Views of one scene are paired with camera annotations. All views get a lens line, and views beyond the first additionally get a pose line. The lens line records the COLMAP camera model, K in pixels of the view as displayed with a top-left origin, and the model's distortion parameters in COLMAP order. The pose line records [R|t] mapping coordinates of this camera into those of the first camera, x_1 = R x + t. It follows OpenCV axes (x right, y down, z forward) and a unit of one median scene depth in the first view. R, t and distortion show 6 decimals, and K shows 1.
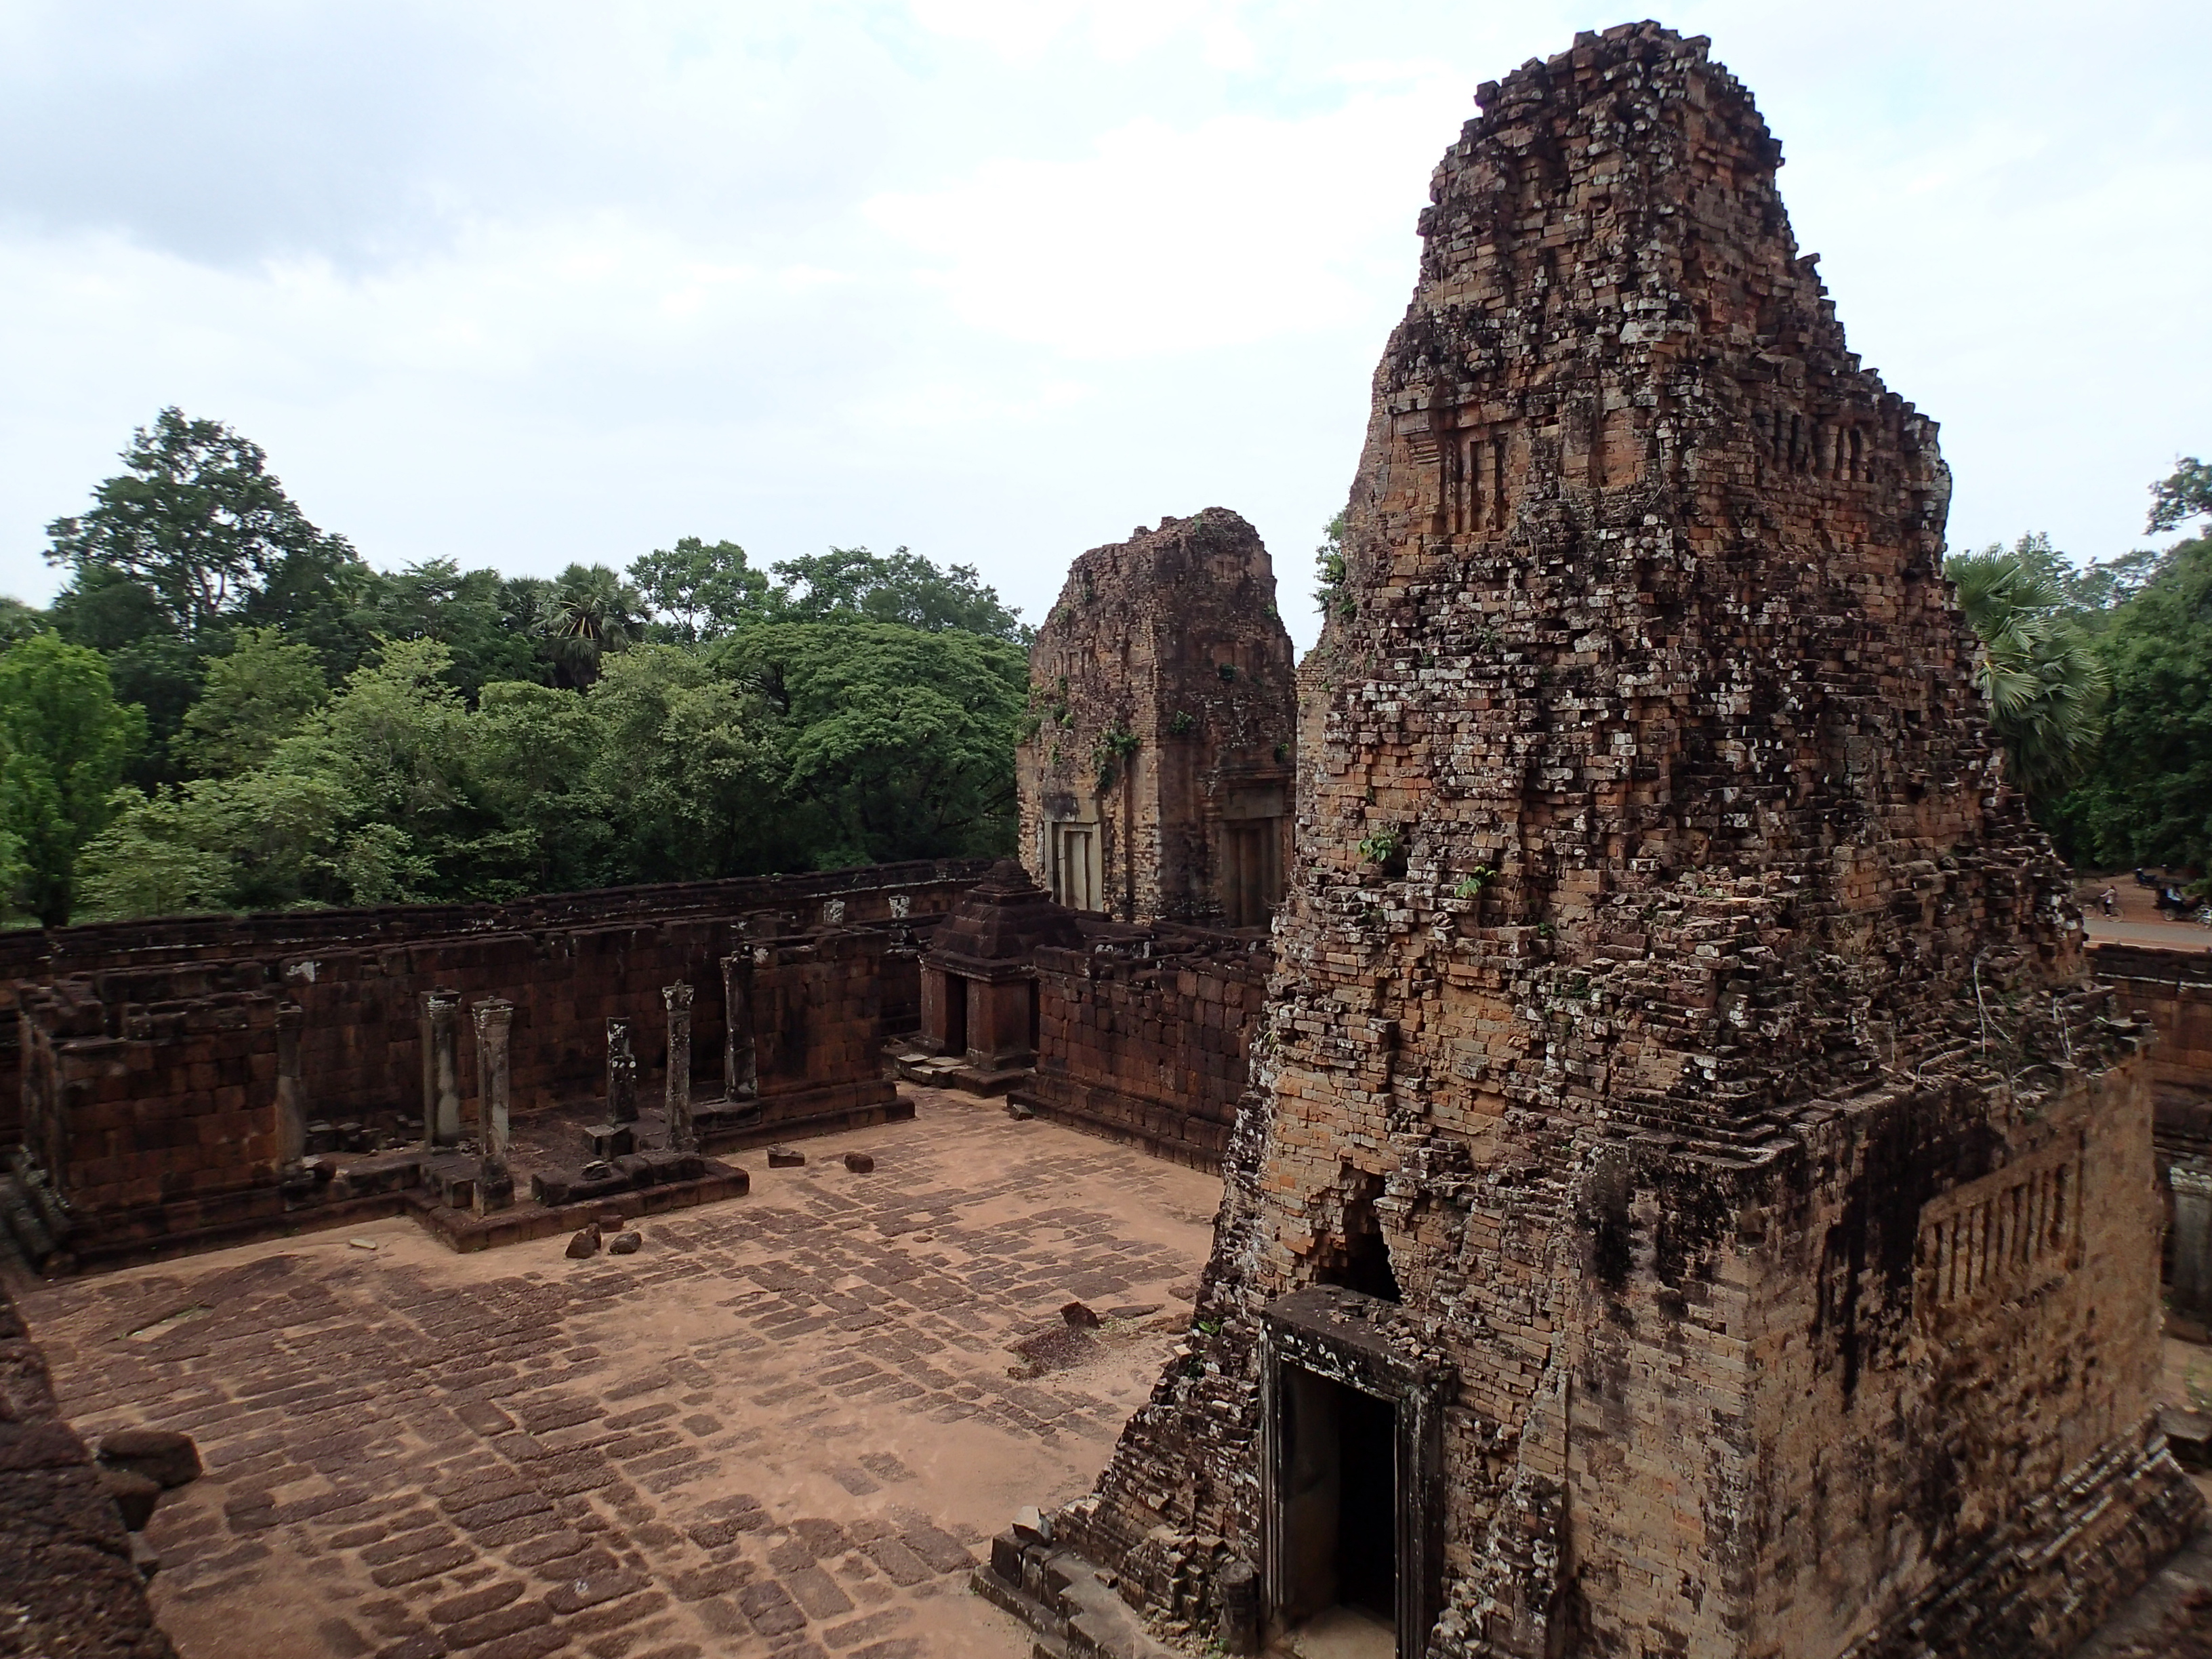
lens RADIAL K [[1667.6, 0, 1106.0], [0, 1667.6, 829.5], [0, 0, 1]] dist [0.025983, -0.034767]
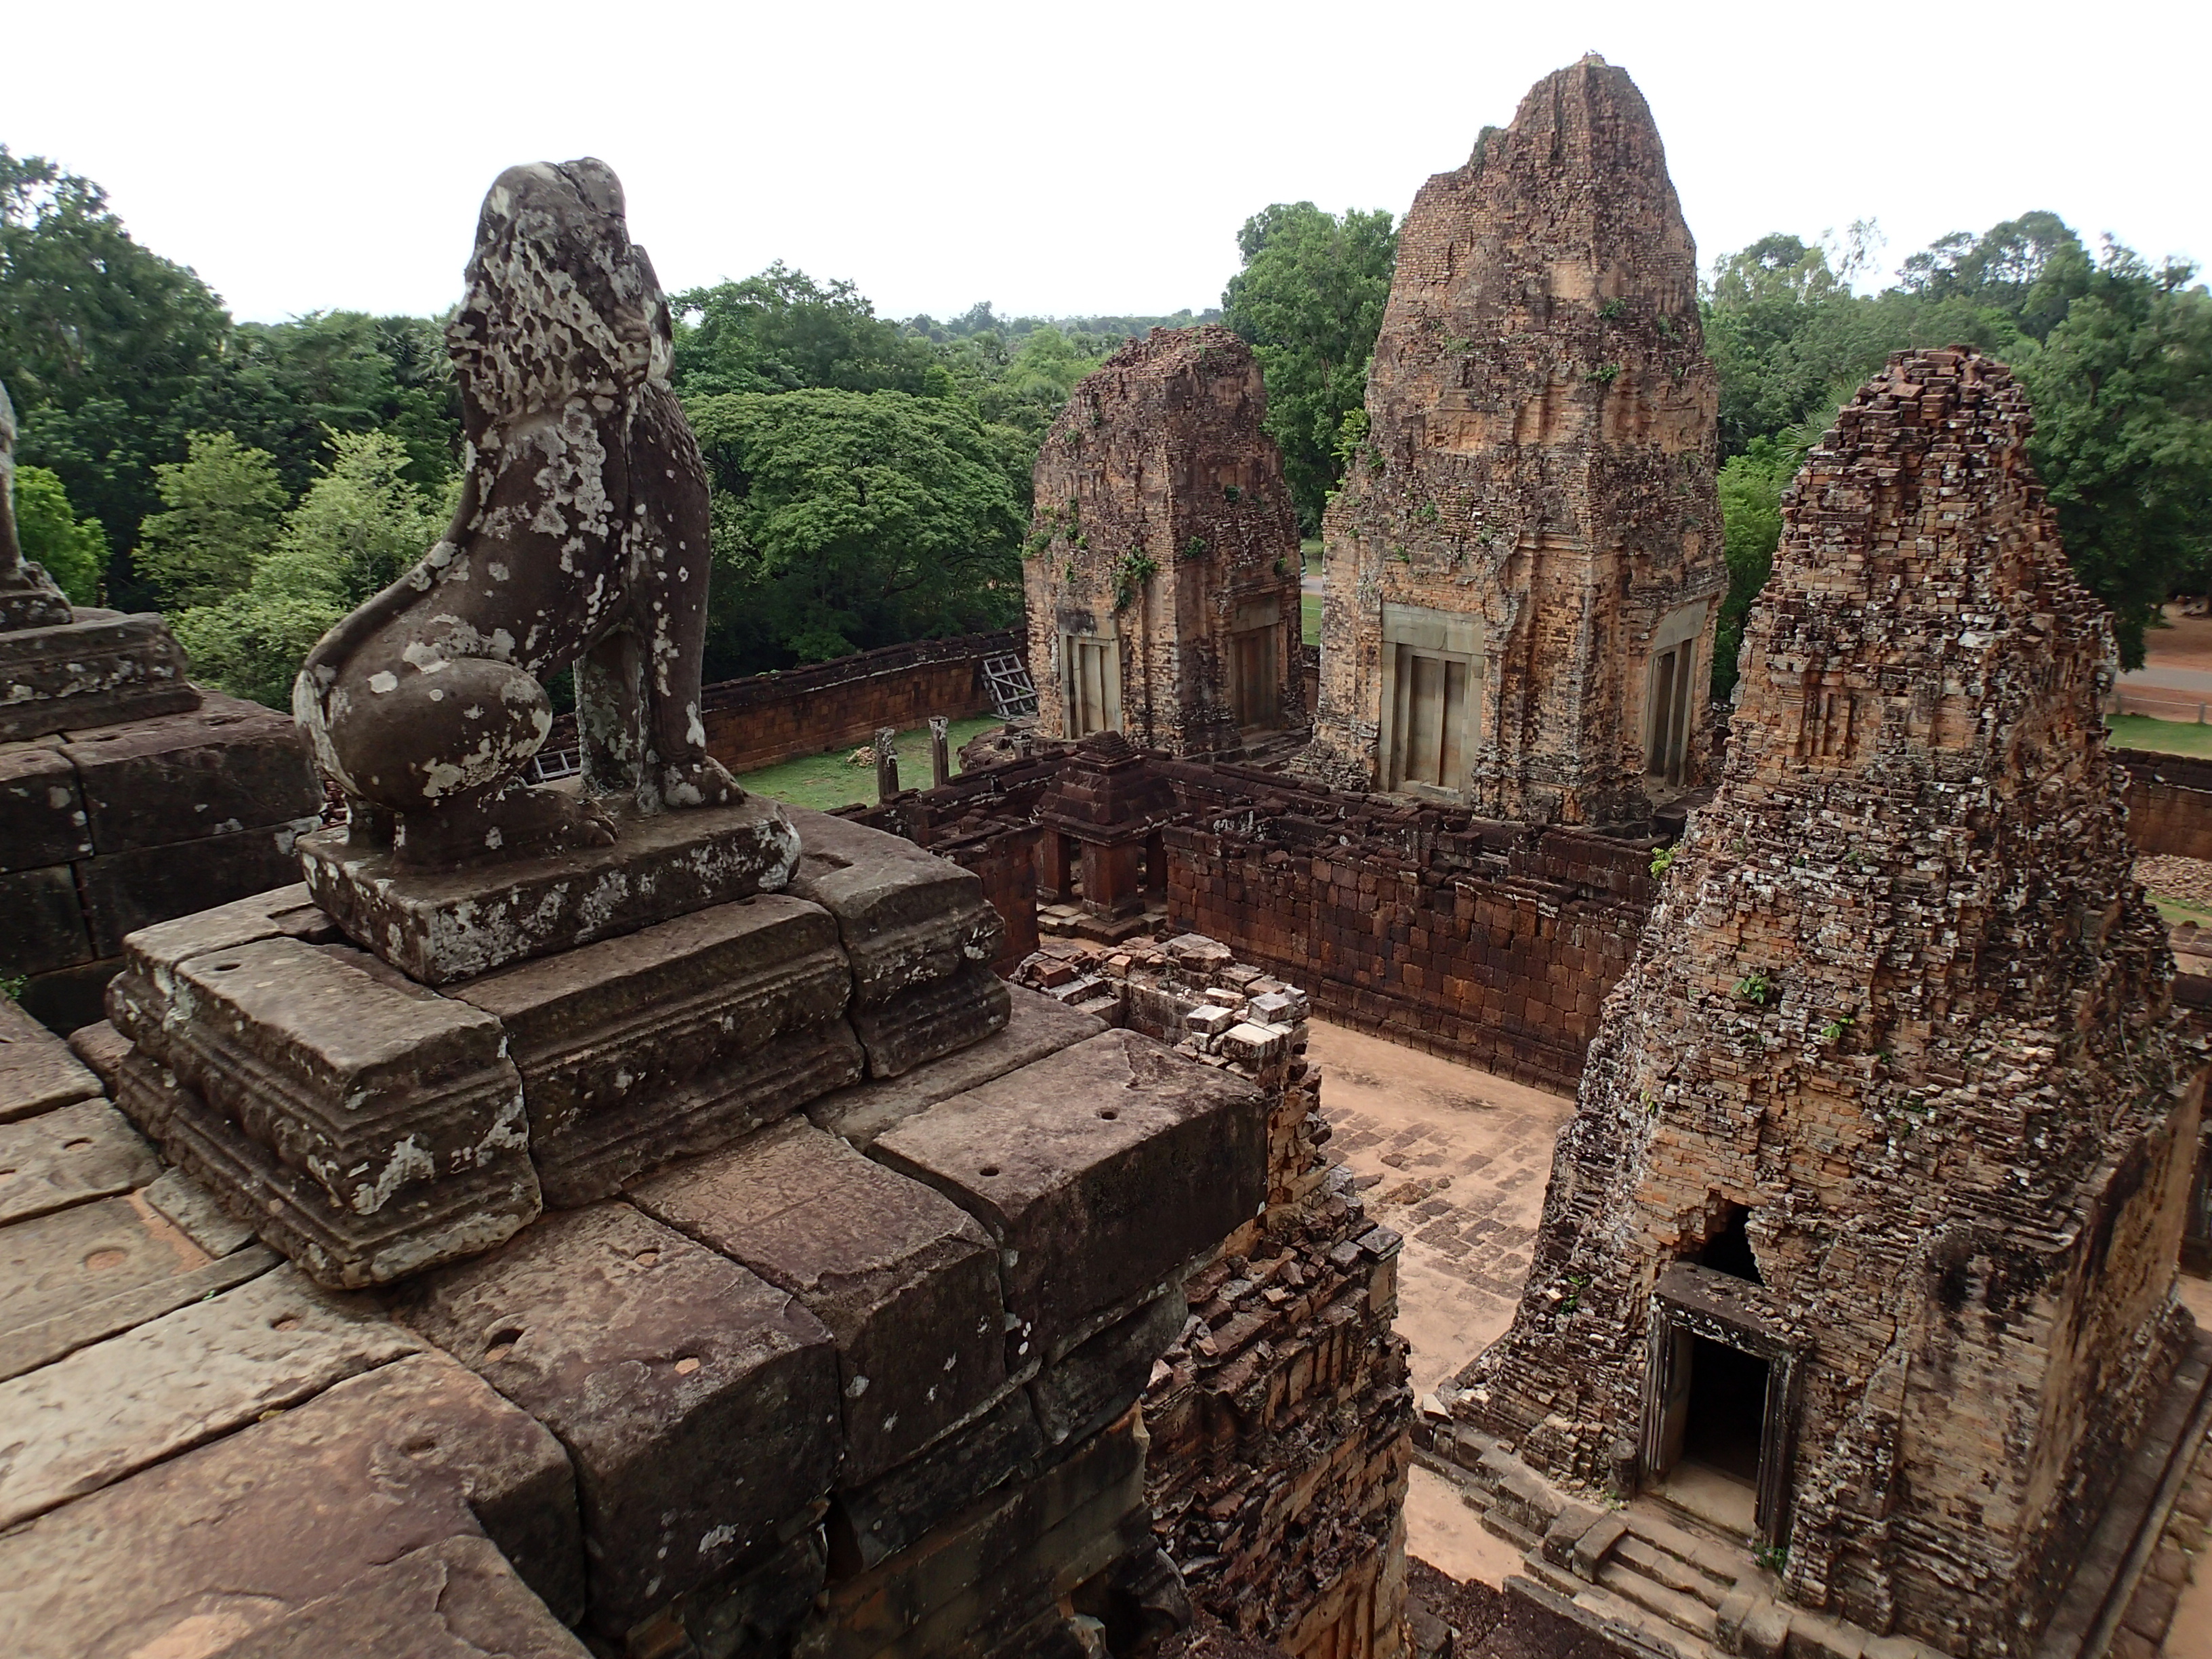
lens RADIAL K [[1667.6, 0, 1106.0], [0, 1667.6, 829.5], [0, 0, 1]] dist [0.025983, -0.034767]
pose [[0.991429, -0.052715, 0.119542, -0.556733], [0.025563, 0.975571, 0.218191, -0.454586], [-0.128124, -0.213264, 0.968557, -0.279340]]
